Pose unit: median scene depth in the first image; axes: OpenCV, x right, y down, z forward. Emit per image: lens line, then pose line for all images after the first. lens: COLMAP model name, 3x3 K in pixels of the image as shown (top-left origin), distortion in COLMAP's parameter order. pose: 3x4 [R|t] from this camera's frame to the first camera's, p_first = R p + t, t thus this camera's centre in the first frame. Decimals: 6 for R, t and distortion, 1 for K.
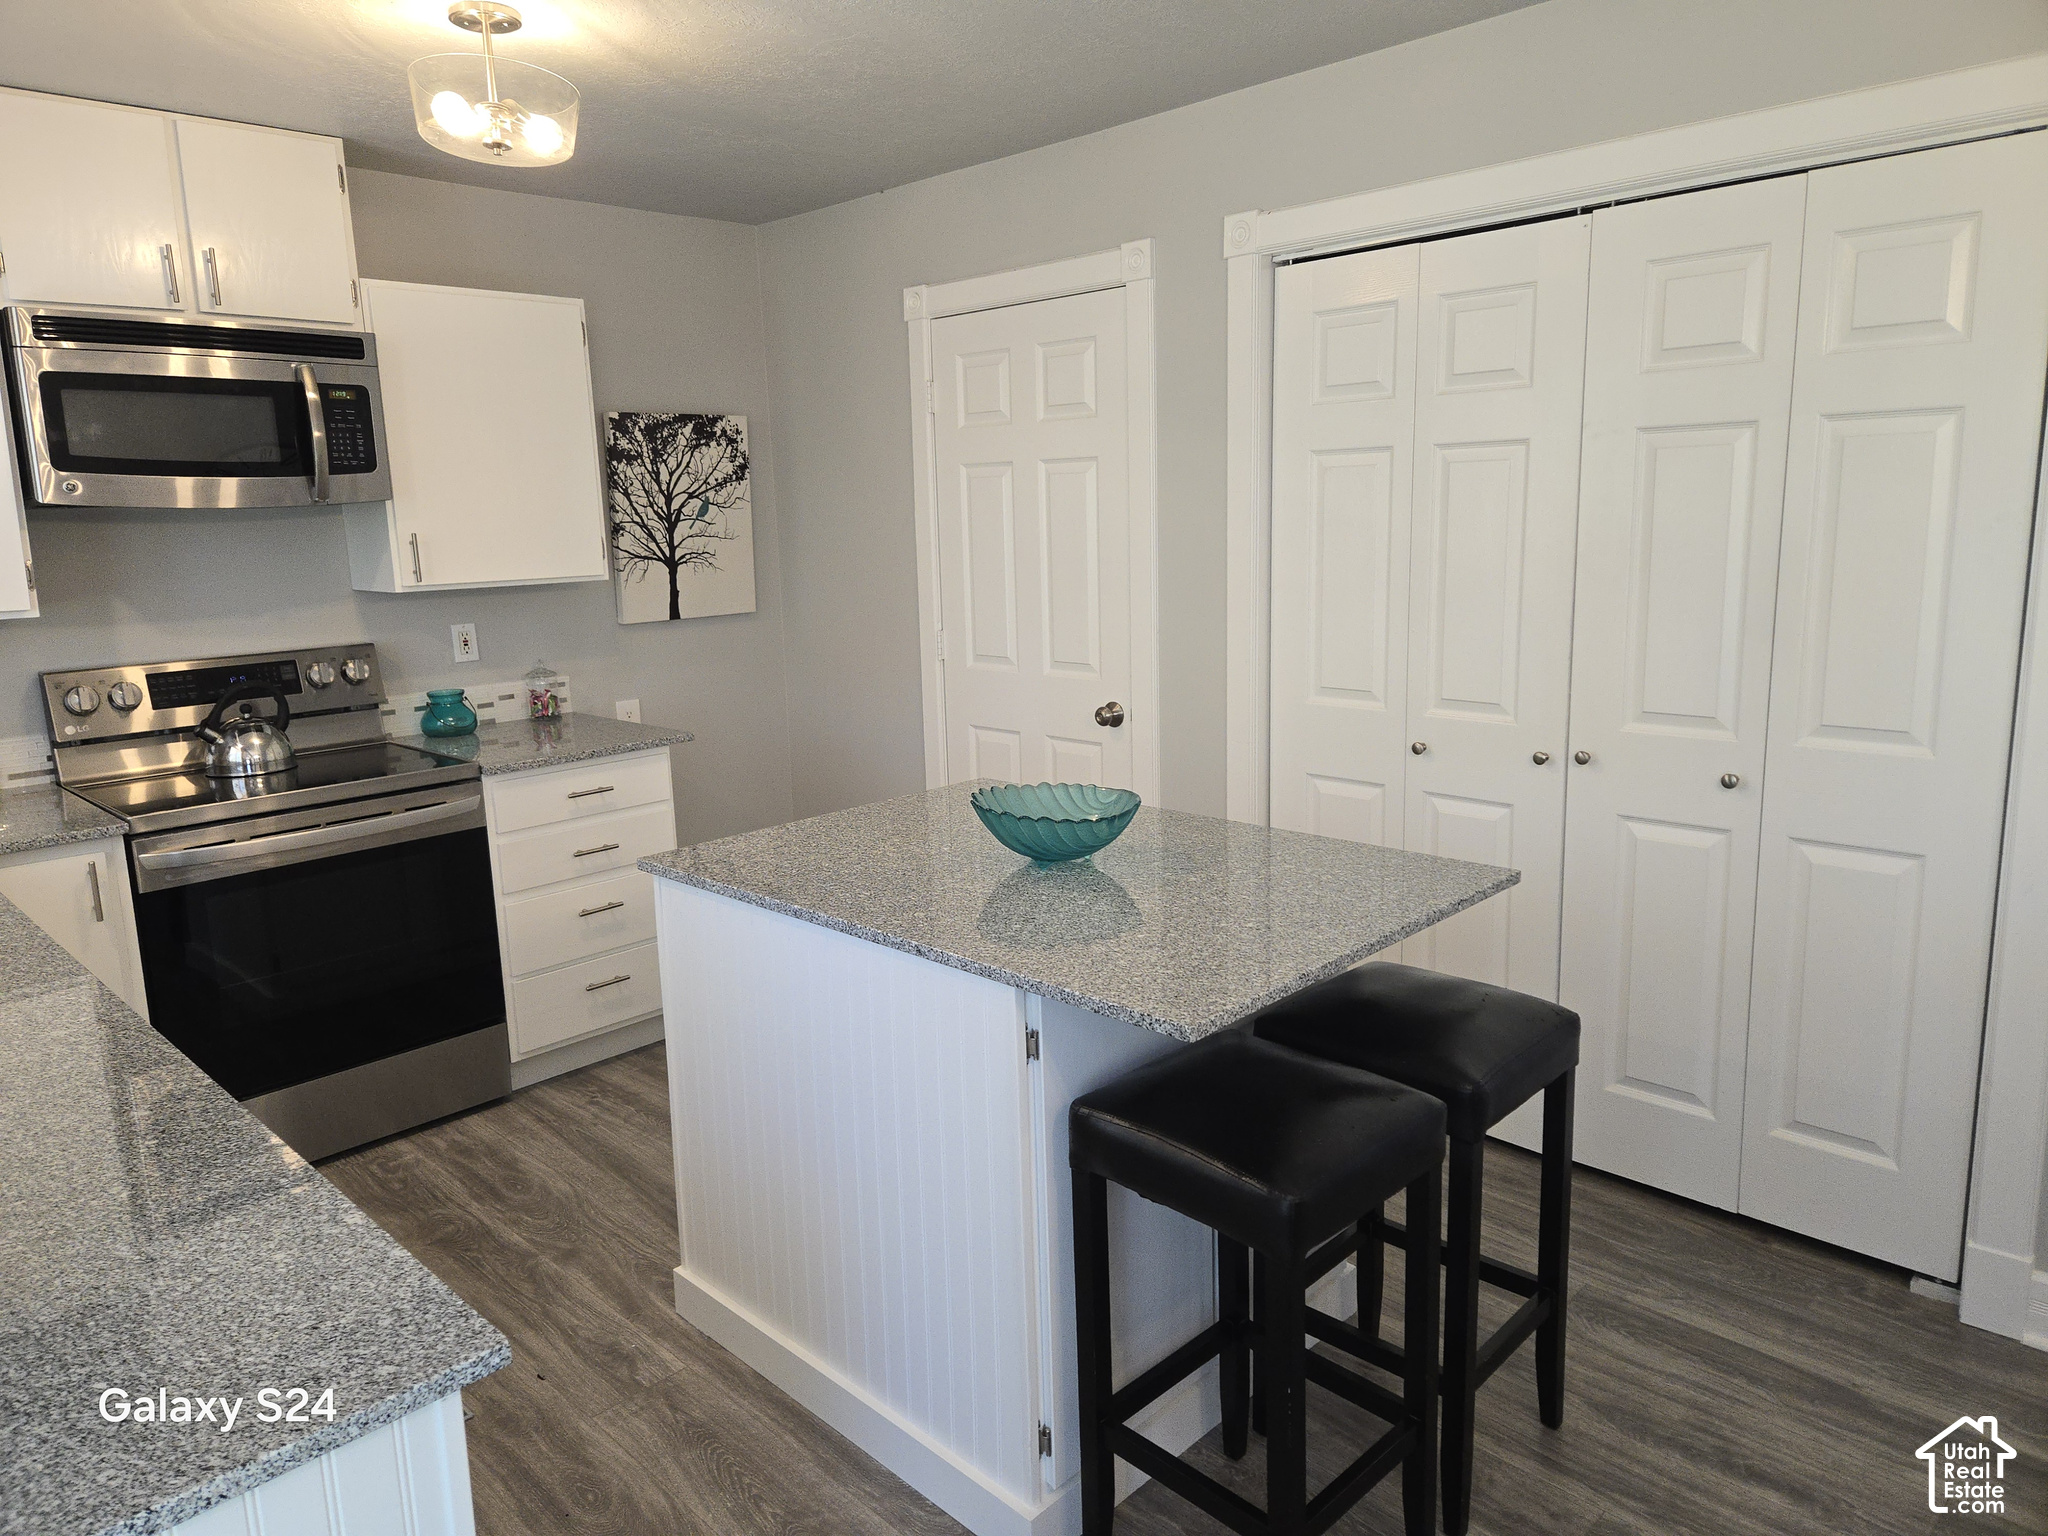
lens RADIAL K [[1375.6, 0, 1014.0], [0, 1375.6, 754.9], [0, 0, 1]] dist [0.090804, -0.044440]
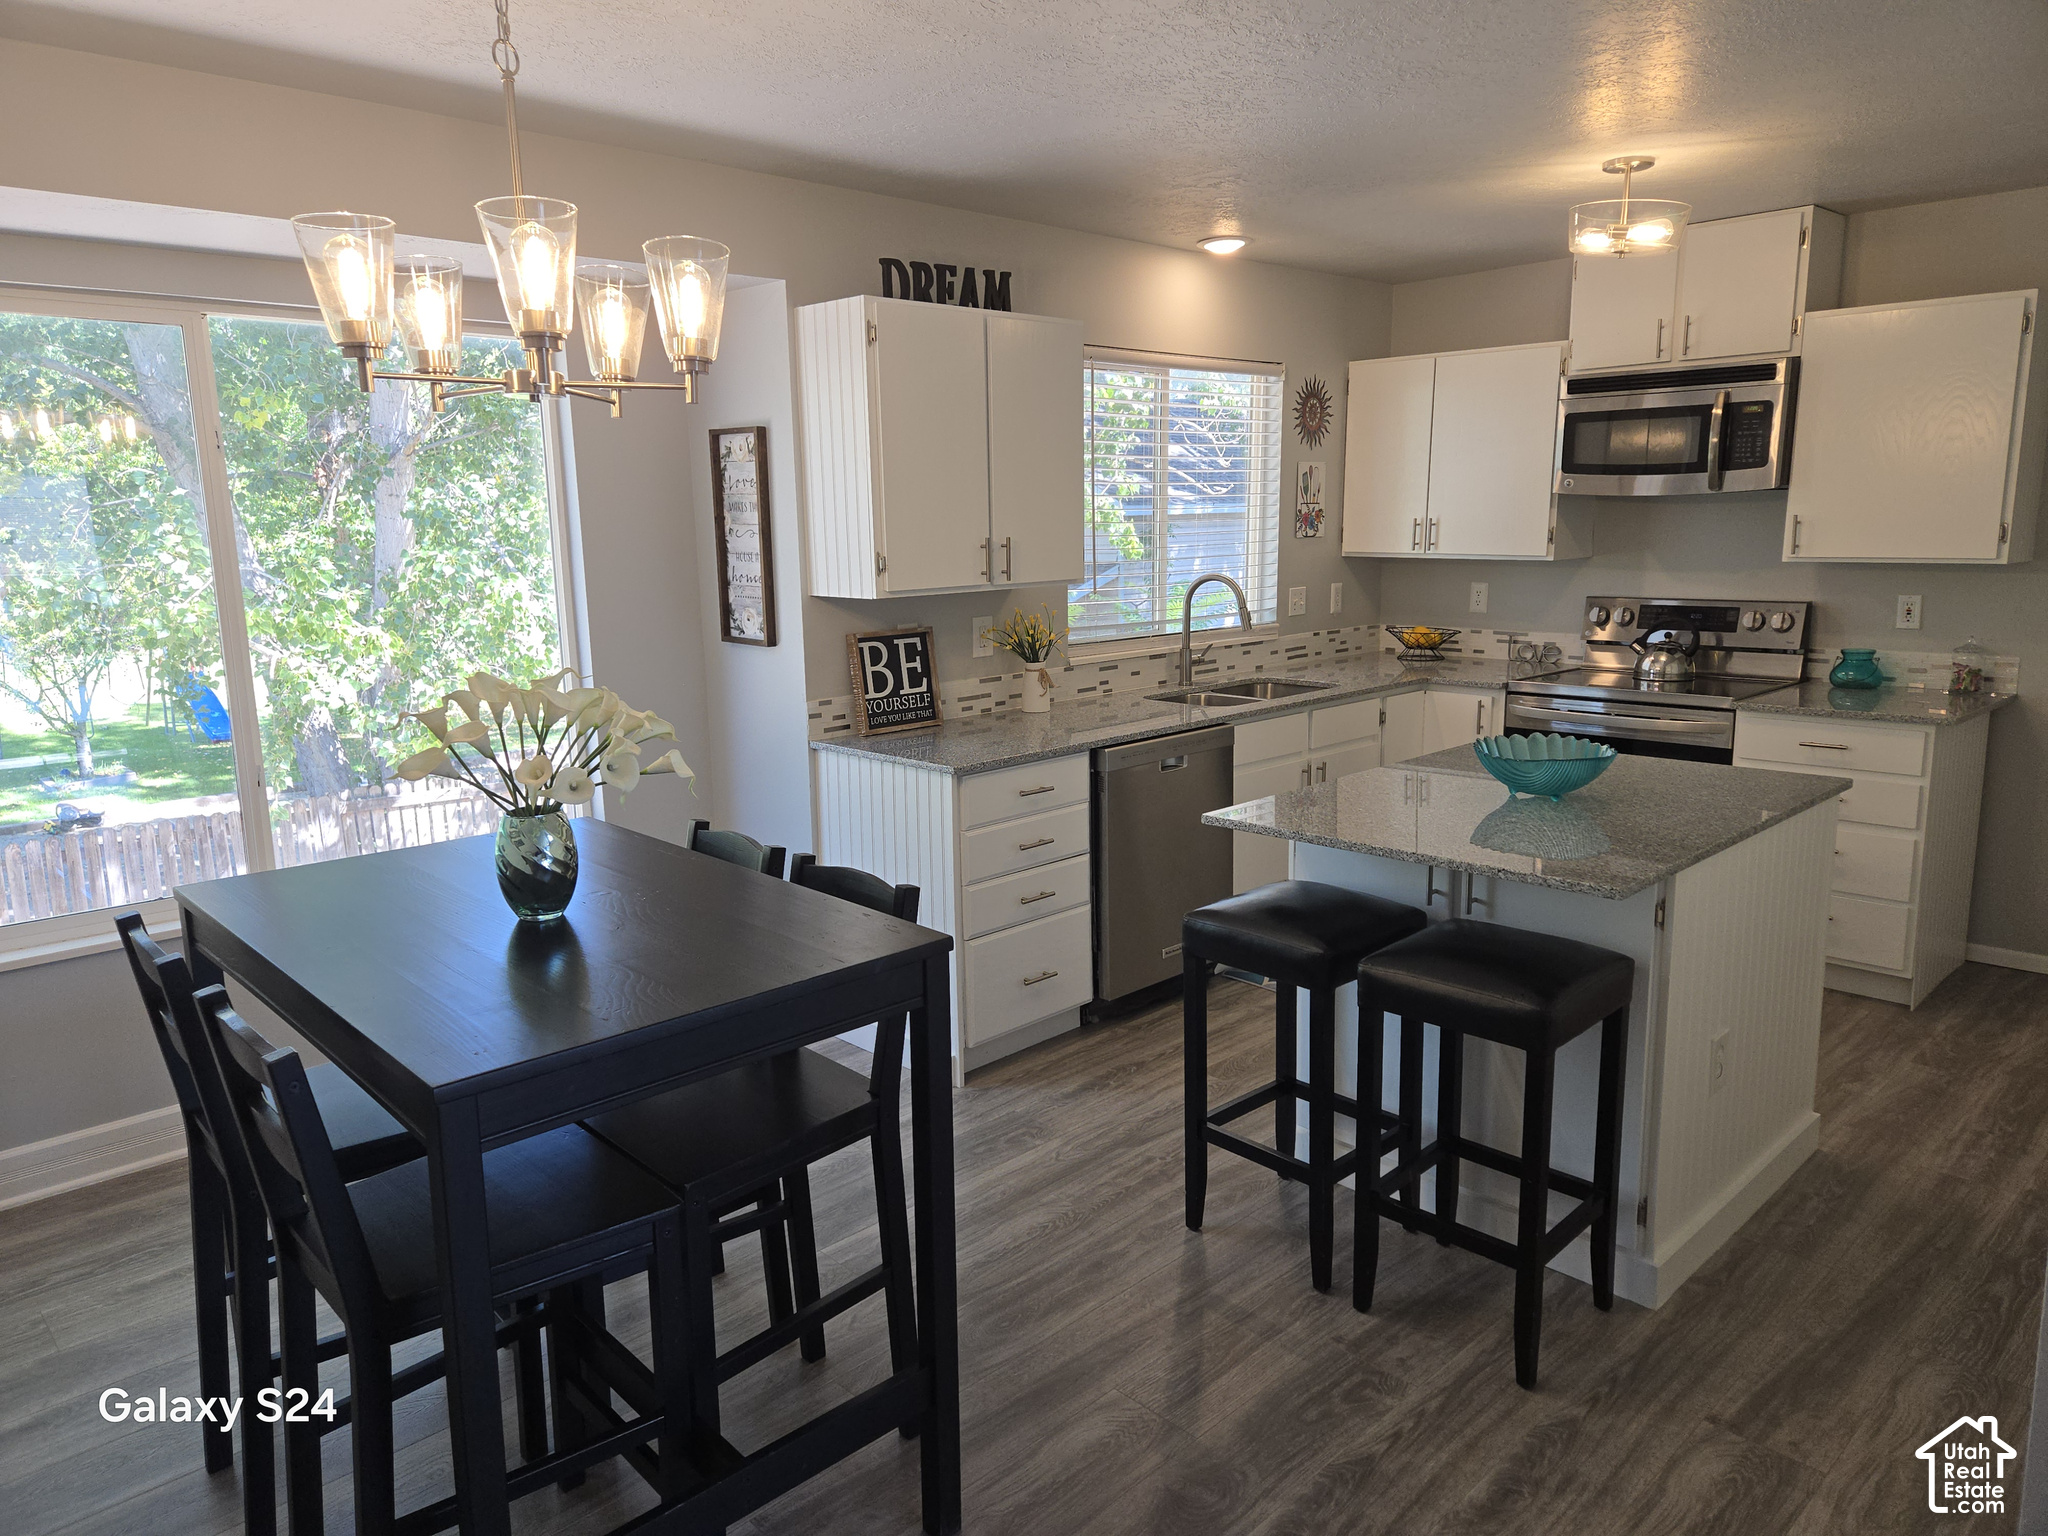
lens RADIAL K [[1375.6, 0, 1020.9], [0, 1375.6, 755.0], [0, 0, 1]] dist [0.090804, -0.044440]
pose [[0.000308, 0.211261, -0.977430, 0.865939], [-0.169867, 0.963236, 0.208140, -0.099761], [0.985467, 0.165969, 0.036183, 0.323552]]
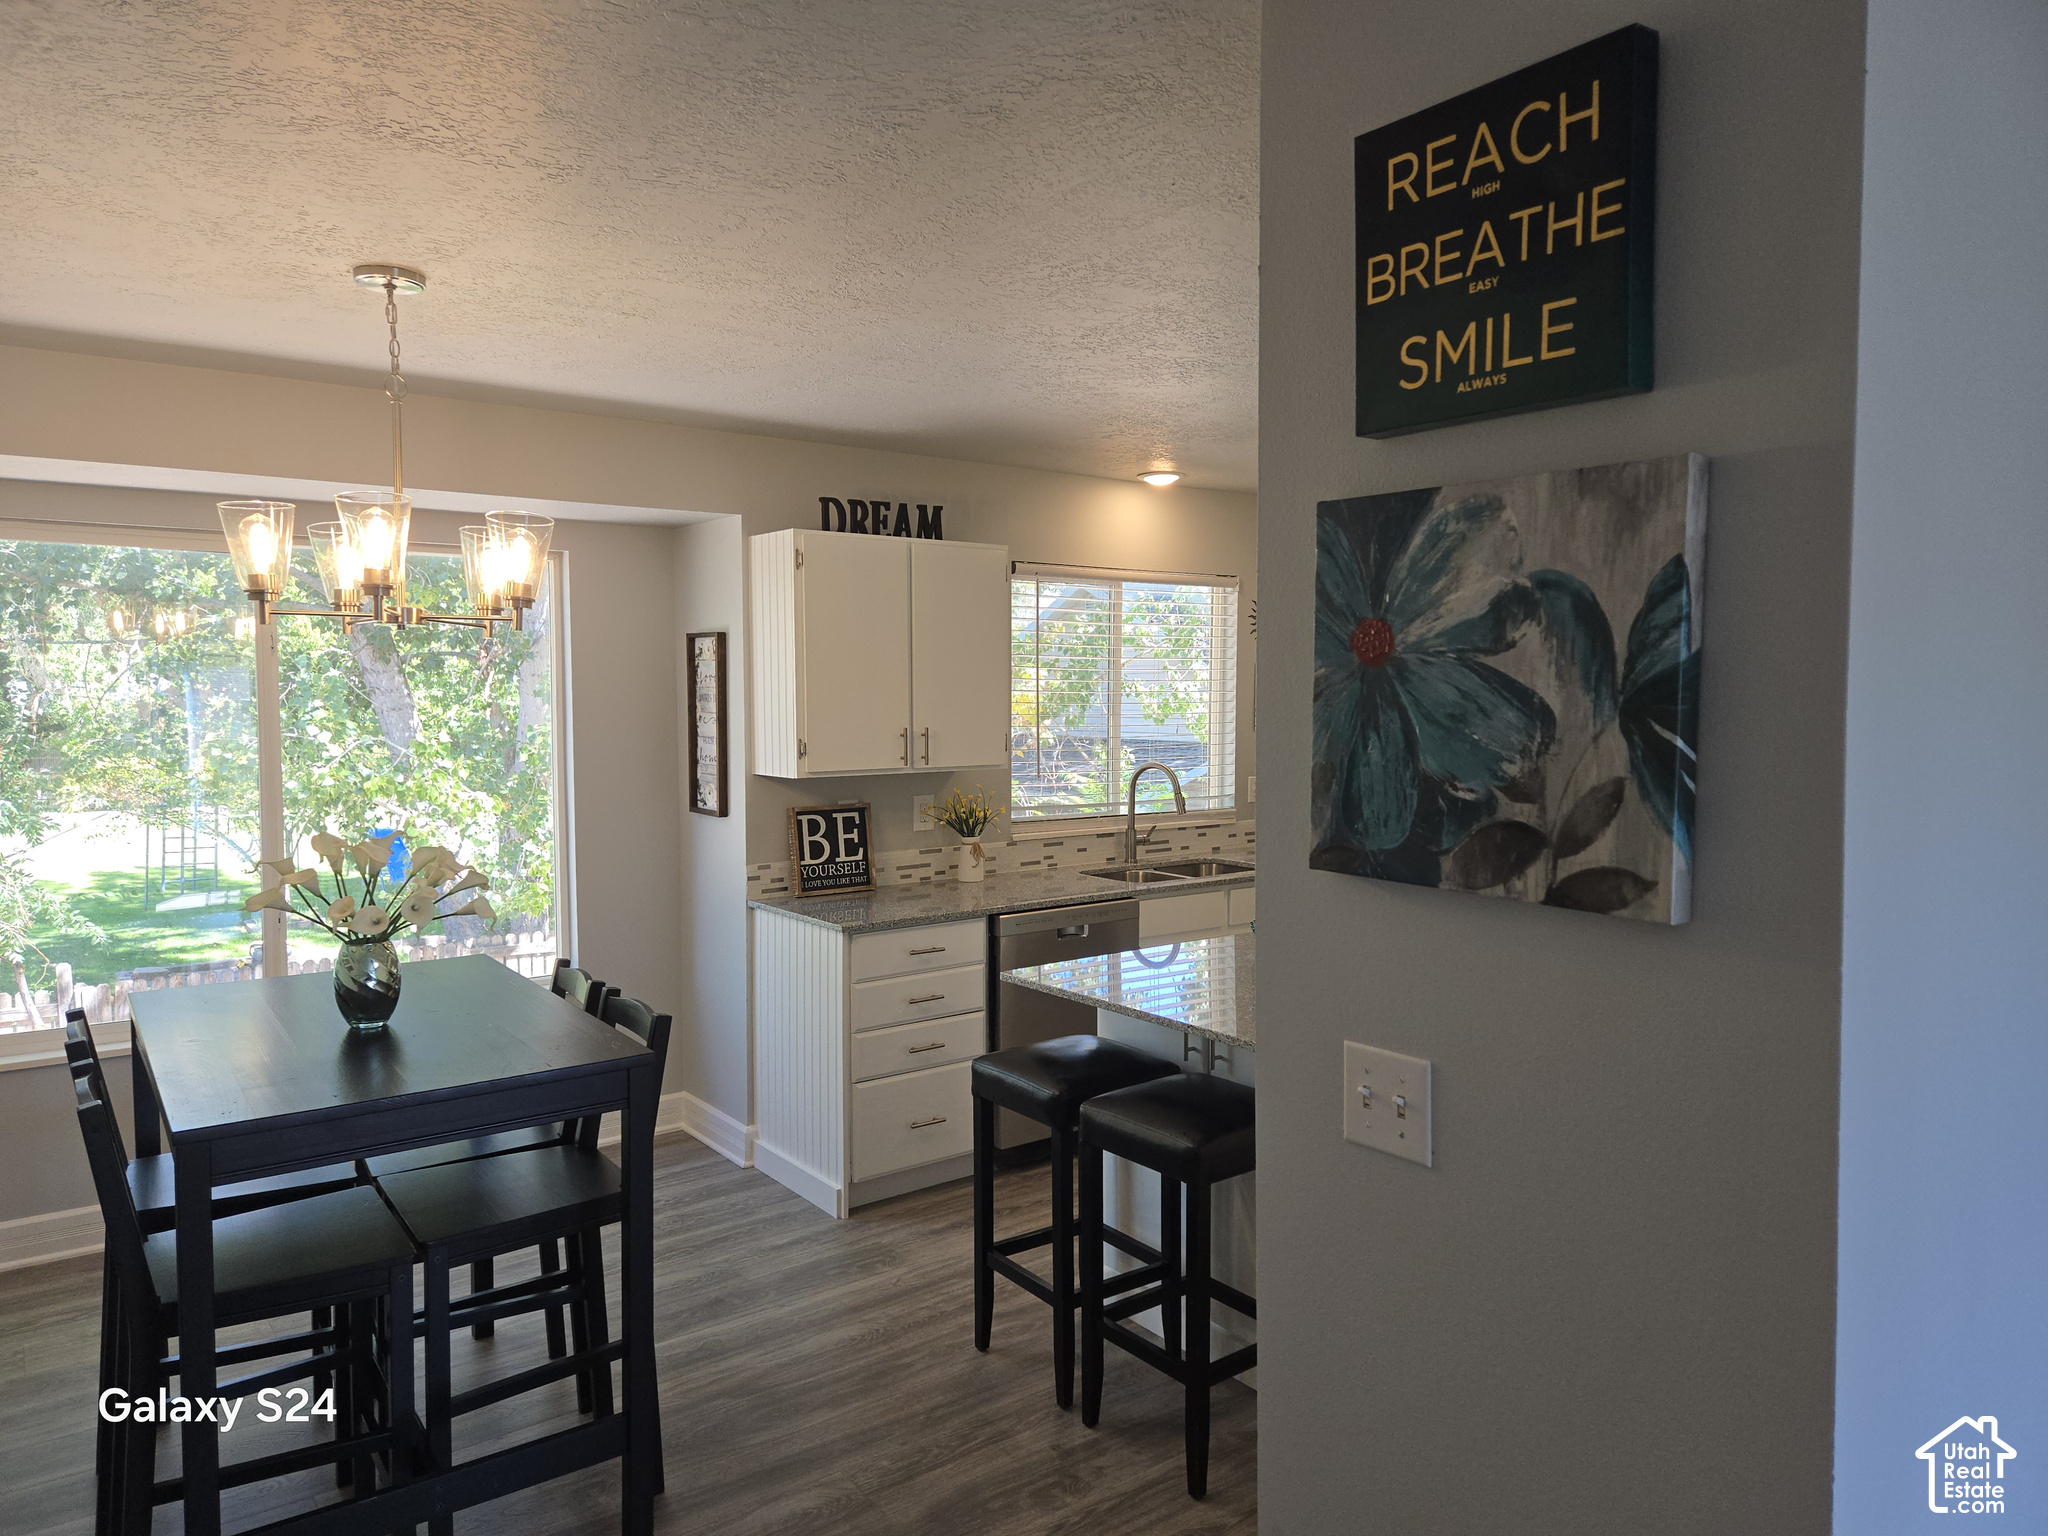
lens RADIAL K [[1375.6, 0, 1026.9], [0, 1375.6, 763.7], [0, 0, 1]] dist [0.090804, -0.044440]
pose [[-0.126176, 0.090783, -0.987845, 0.956723], [-0.180657, 0.977049, 0.112866, -0.145326], [0.975419, 0.192702, -0.106879, 0.489291]]
